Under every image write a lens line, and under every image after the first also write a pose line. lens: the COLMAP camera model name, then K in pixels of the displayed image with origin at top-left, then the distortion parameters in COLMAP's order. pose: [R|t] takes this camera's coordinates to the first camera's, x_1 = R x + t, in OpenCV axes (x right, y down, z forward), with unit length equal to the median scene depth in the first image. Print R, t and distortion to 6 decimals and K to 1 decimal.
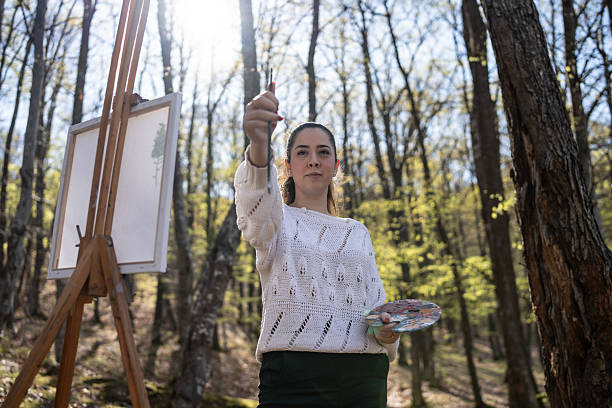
lens RADIAL K [[591.1, 0, 308.1], [0, 591.1, 206.9], [0, 0, 1]] dist [-0.086467, 0.000000]
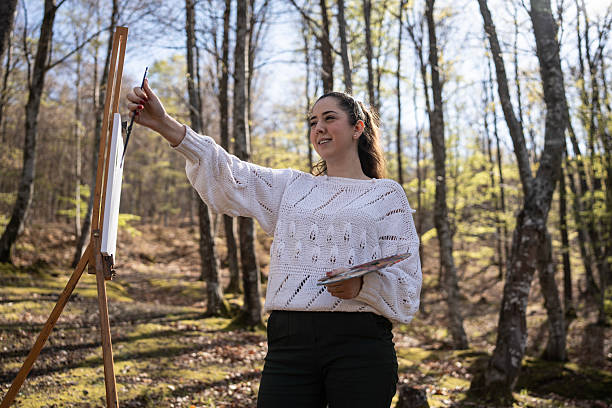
lens RADIAL K [[591.1, 0, 302.4], [0, 591.1, 199.5], [0, 0, 1]] dist [-0.086467, 0.000000]
pose [[0.744015, -0.153979, -0.650179, 0.147087], [0.169842, 0.984705, -0.038849, 0.018374], [0.646216, -0.081524, 0.758787, 0.043703]]
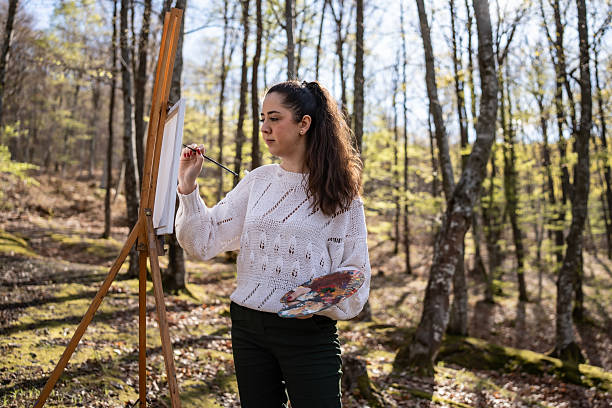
lens RADIAL K [[591.1, 0, 307.9], [0, 591.1, 198.8], [0, 0, 1]] dist [-0.086467, 0.000000]
pose [[0.857308, -0.058941, -0.511419, 0.113689], [0.093733, 0.994690, 0.042489, 0.000231], [0.506199, -0.084363, 0.858281, -0.002882]]
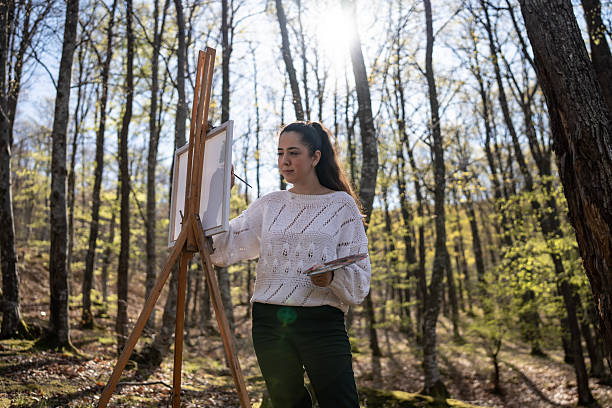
lens RADIAL K [[591.1, 0, 308.5], [0, 591.1, 204.6], [0, 0, 1]] dist [-0.086467, 0.000000]
pose [[0.960411, -0.102025, -0.259232, 0.060708], [0.095697, 0.994725, -0.036949, 0.018203], [0.261634, 0.010679, 0.965108, -0.078638]]
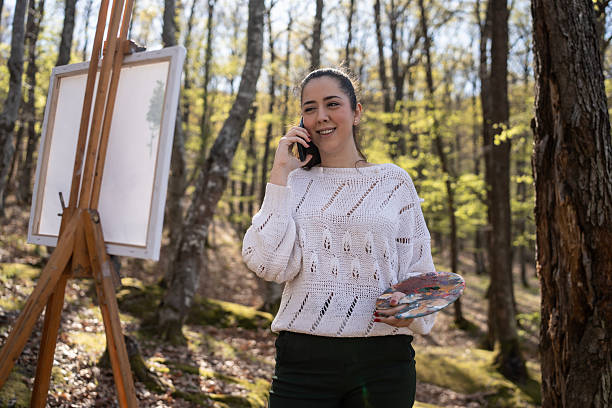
lens RADIAL K [[591.1, 0, 307.3], [0, 591.1, 206.6], [0, 0, 1]] dist [-0.086467, 0.000000]
pose [[0.997364, 0.070763, 0.016035, -0.006038], [-0.072454, 0.983101, 0.168115, -0.020188], [-0.003868, -0.168834, 0.985637, 0.021650]]
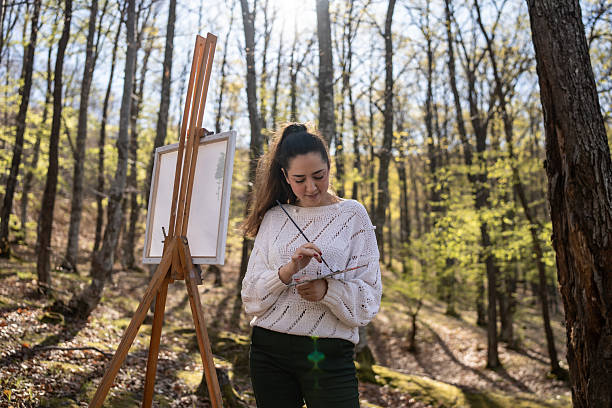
lens RADIAL K [[591.1, 0, 307.2], [0, 591.1, 207.1], [0, 0, 1]] dist [-0.086467, 0.000000]
pose [[0.989275, 0.014650, -0.145328, 0.023612], [-0.003815, 0.997210, 0.074553, -0.019993], [0.146015, -0.073199, 0.986571, -0.052380]]
